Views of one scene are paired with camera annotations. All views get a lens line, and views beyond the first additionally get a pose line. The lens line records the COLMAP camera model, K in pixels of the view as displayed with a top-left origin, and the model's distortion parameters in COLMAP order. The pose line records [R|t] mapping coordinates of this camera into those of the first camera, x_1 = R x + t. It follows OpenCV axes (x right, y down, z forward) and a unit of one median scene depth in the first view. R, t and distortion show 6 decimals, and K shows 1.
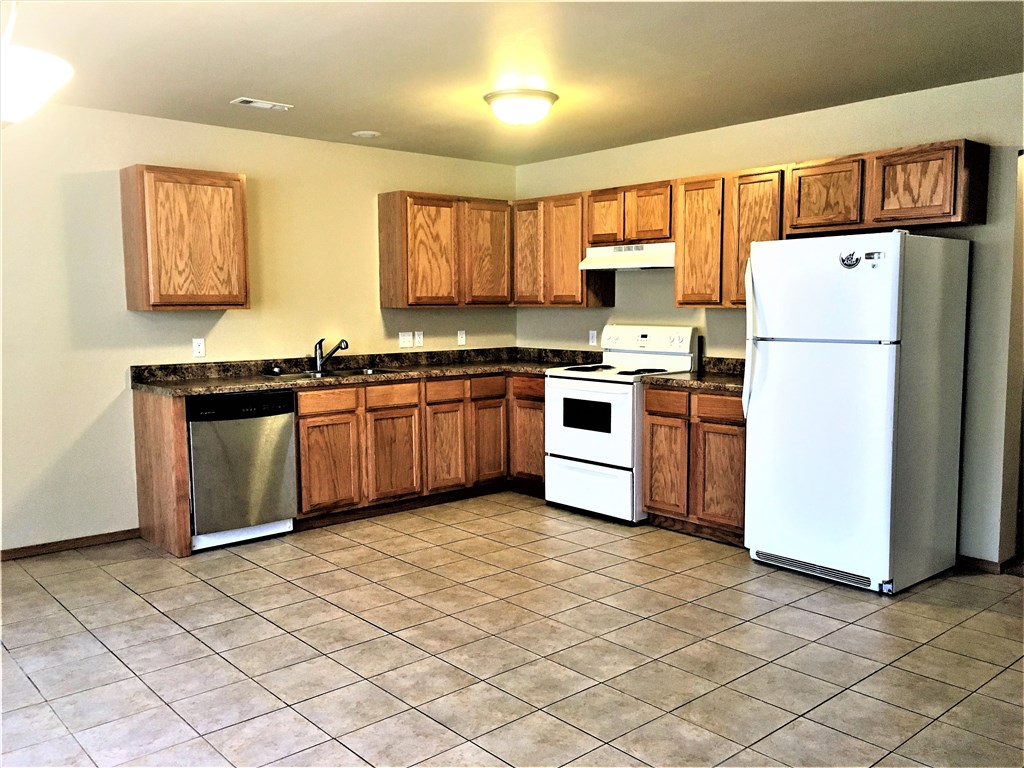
lens RADIAL K [[866.9, 0, 512.0], [0, 866.9, 384.0], [0, 0, 1]] dist [0.084499, -0.100914]
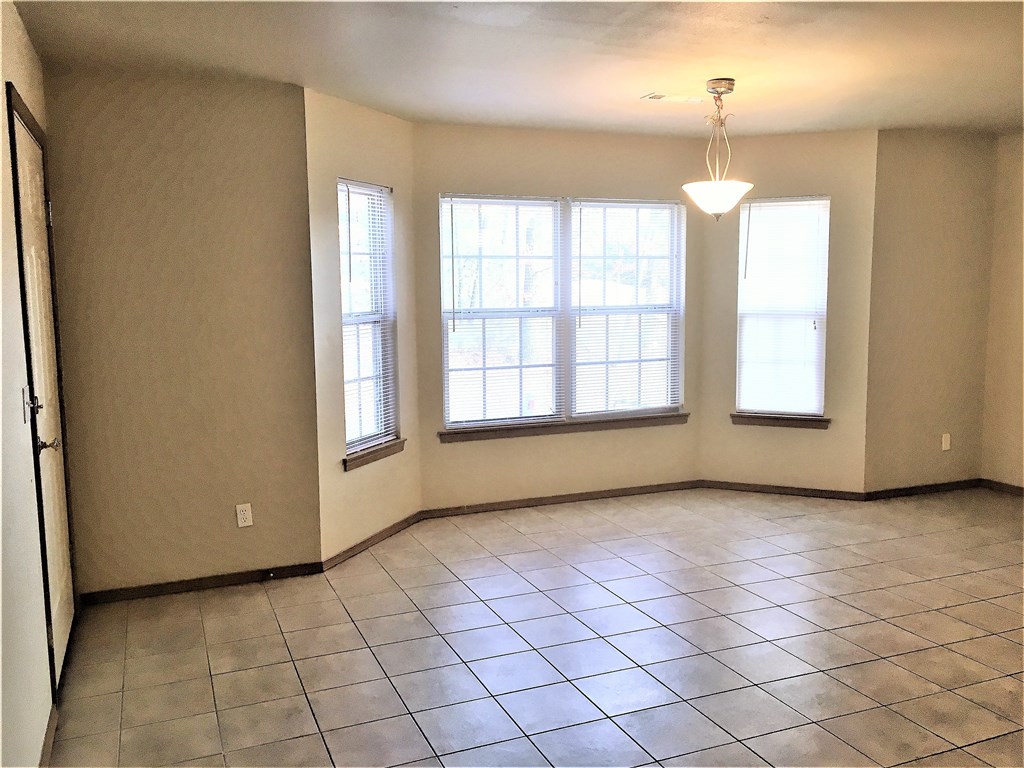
lens RADIAL K [[866.9, 0, 512.0], [0, 866.9, 384.0], [0, 0, 1]] dist [0.084499, -0.100914]
pose [[-0.317766, 0.112786, -0.941437, 0.717849], [-0.081200, 0.986015, 0.145534, -0.073811], [0.944686, 0.122690, -0.304164, 0.560851]]
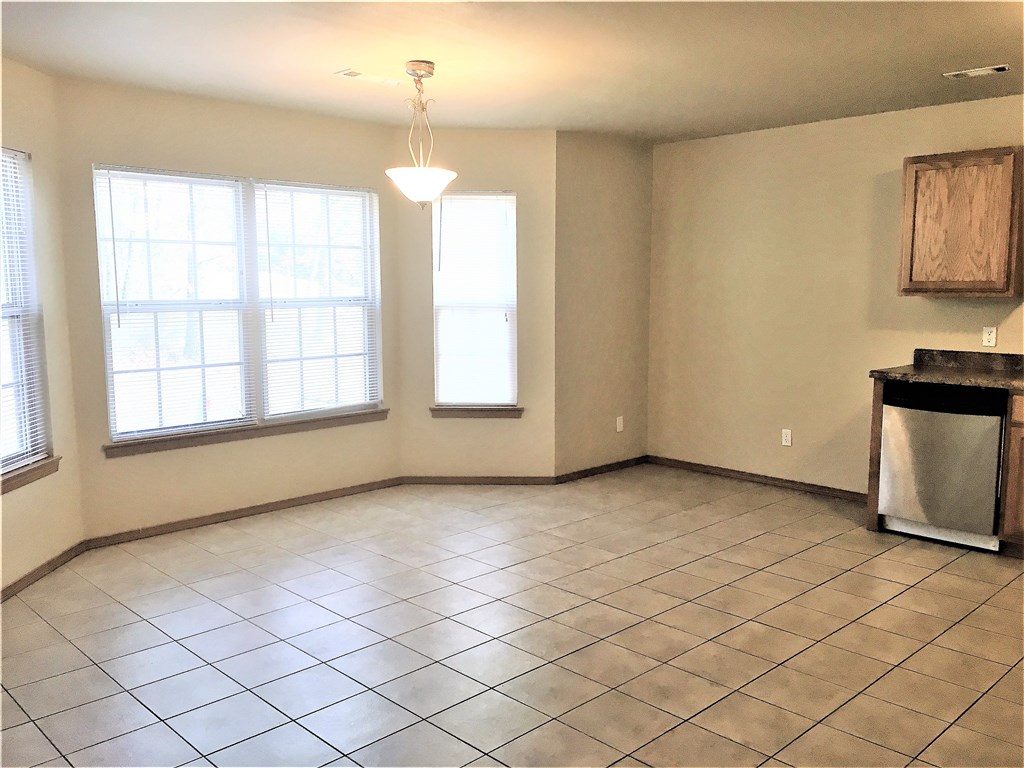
lens RADIAL K [[866.9, 0, 512.0], [0, 866.9, 384.0], [0, 0, 1]] dist [0.084499, -0.100914]
pose [[0.051669, 0.124591, -0.990862, 0.664413], [-0.094966, 0.988304, 0.119318, -0.065681], [0.994139, 0.087933, 0.062897, 0.512505]]
